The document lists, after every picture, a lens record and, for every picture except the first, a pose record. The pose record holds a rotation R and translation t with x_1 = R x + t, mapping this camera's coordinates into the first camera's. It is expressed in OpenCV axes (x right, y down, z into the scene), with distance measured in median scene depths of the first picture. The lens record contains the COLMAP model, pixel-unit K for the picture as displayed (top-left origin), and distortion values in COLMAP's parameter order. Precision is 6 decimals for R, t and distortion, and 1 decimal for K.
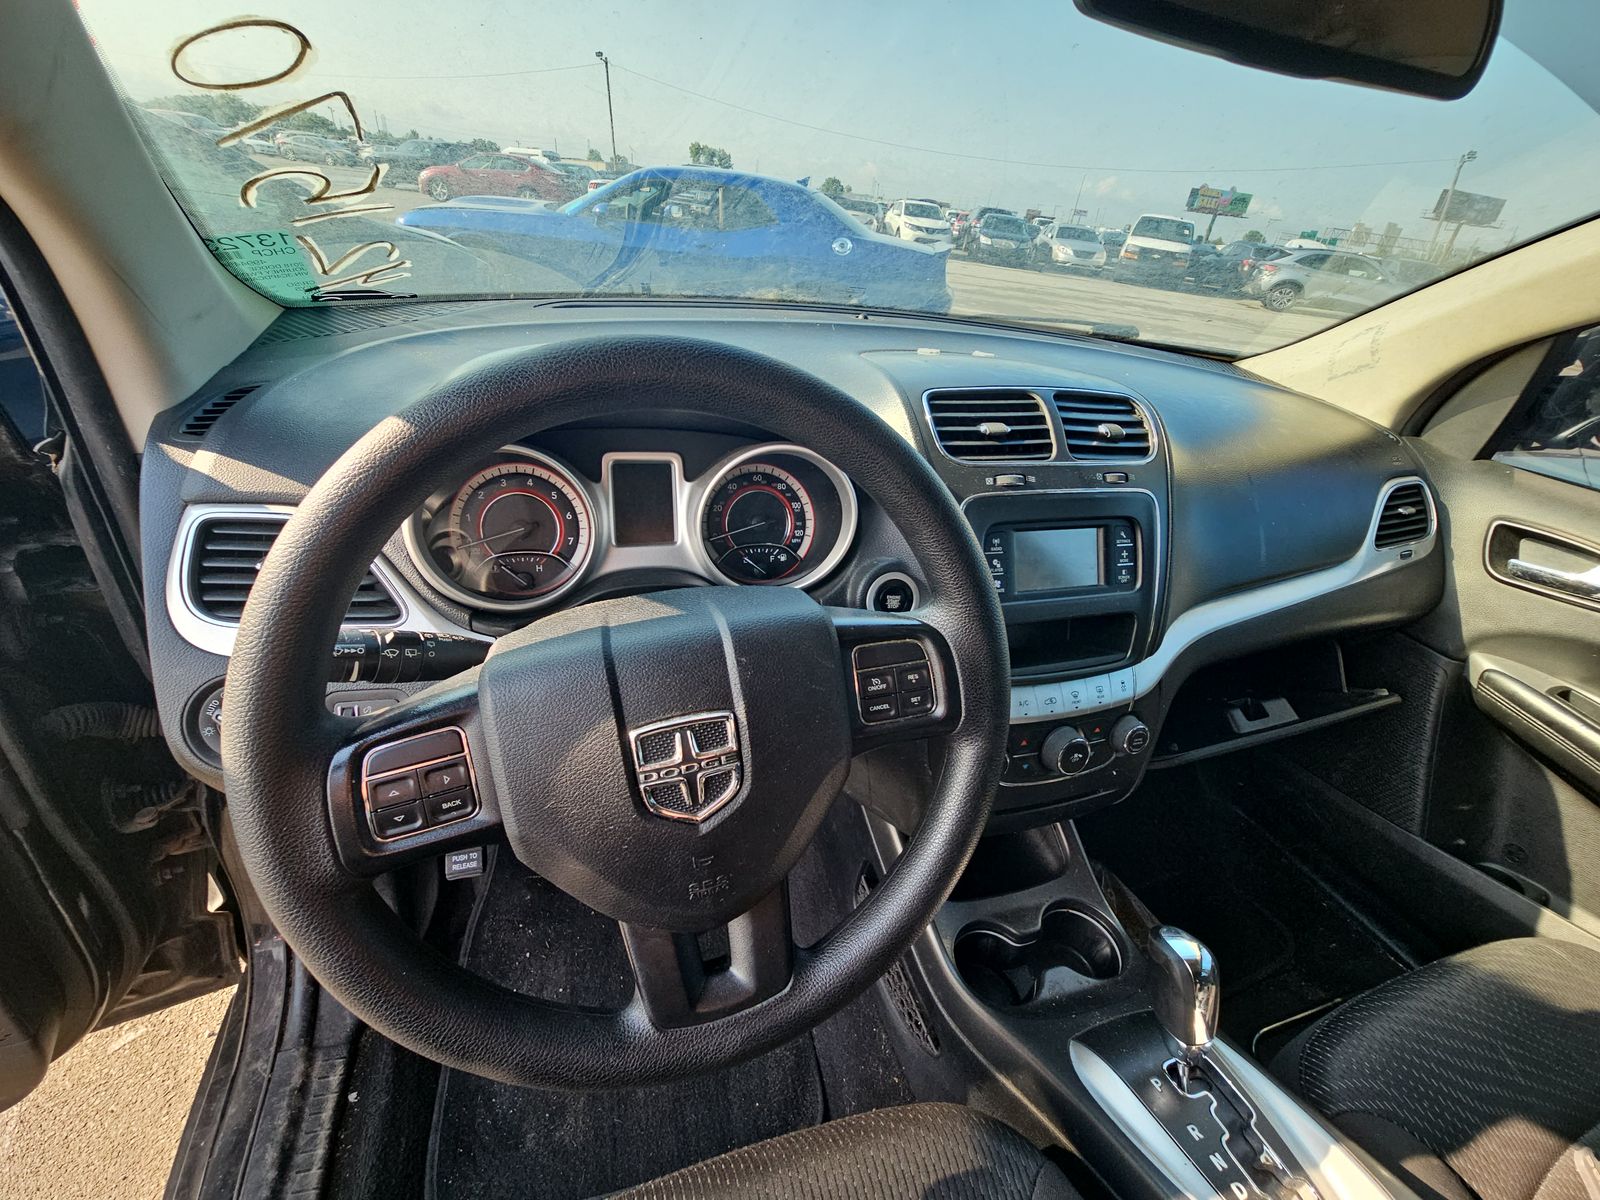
lens RADIAL K [[687.2, 0, 800.0], [0, 687.2, 600.0], [0, 0, 1]] dist [0.002459, -0.007803]
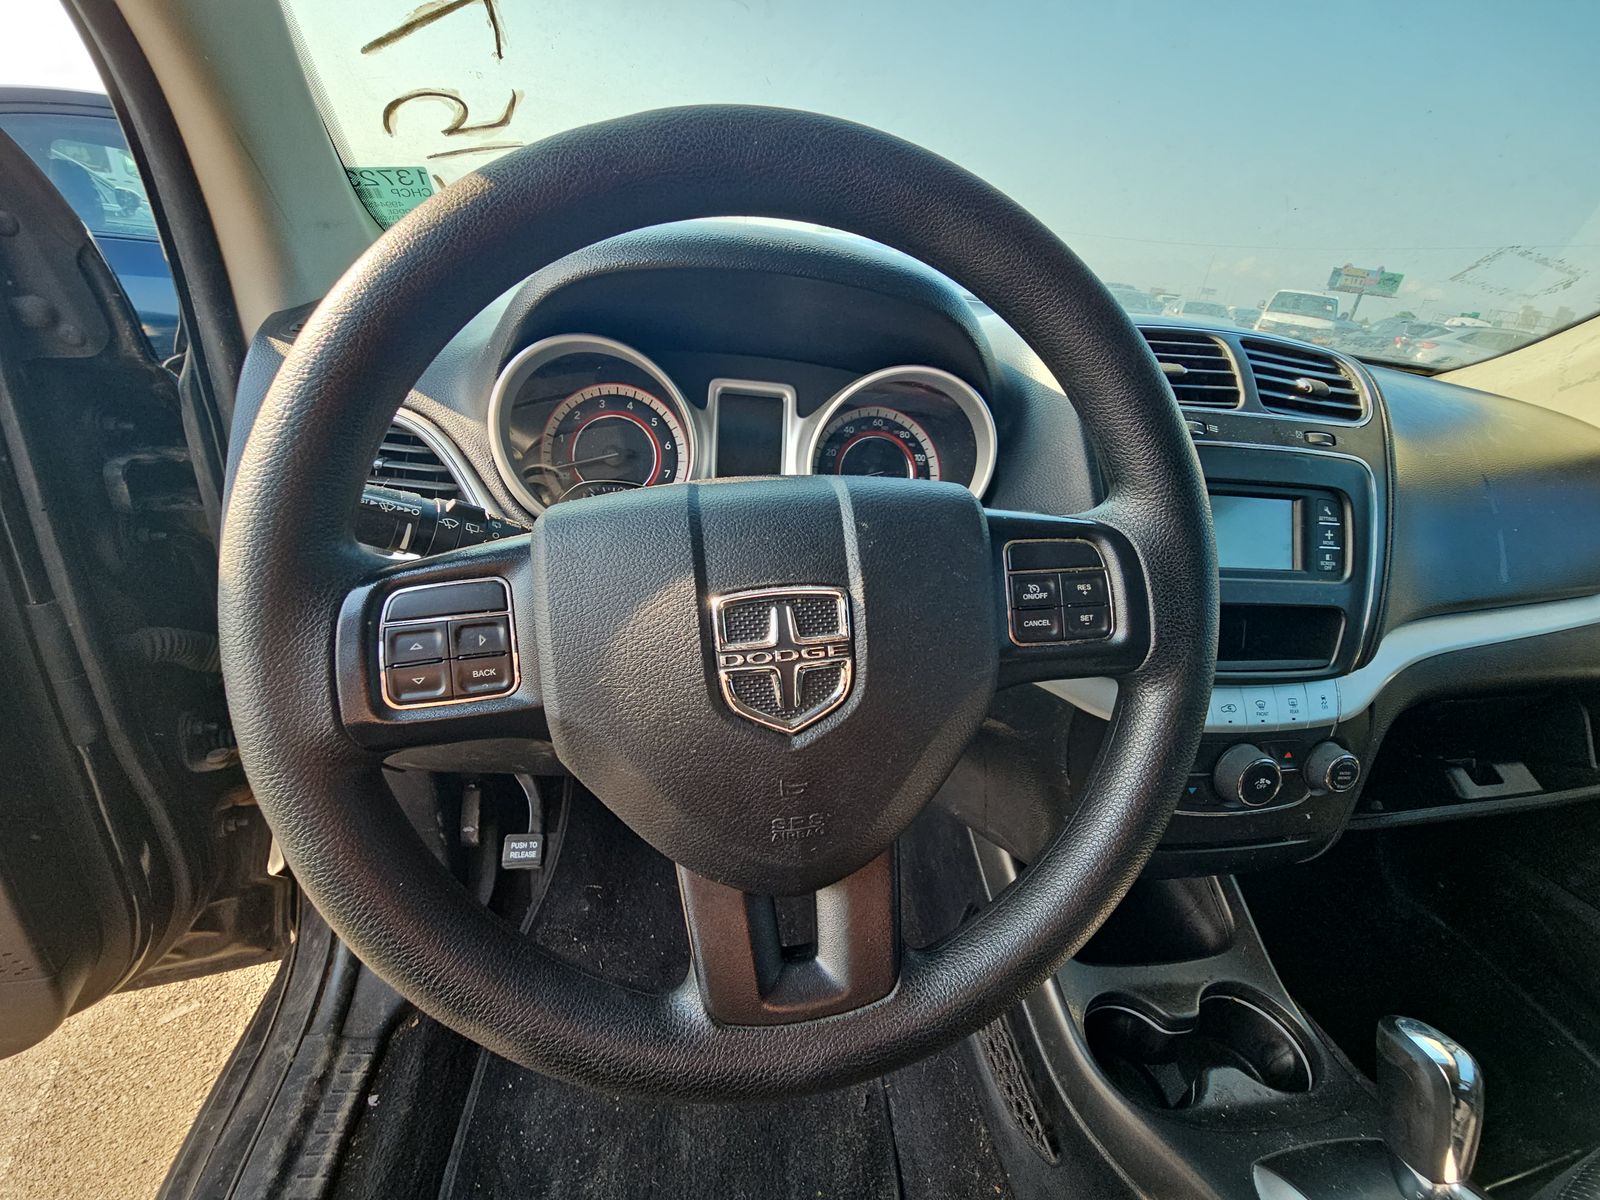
lens RADIAL K [[689.1, 0, 800.0], [0, 689.1, 600.0], [0, 0, 1]] dist [0.007016, -0.007220]
pose [[0.988423, 0.064020, -0.137554, -0.024441], [-0.077156, 0.992730, -0.092384, 0.136723], [0.130640, 0.101928, 0.986176, 0.136791]]
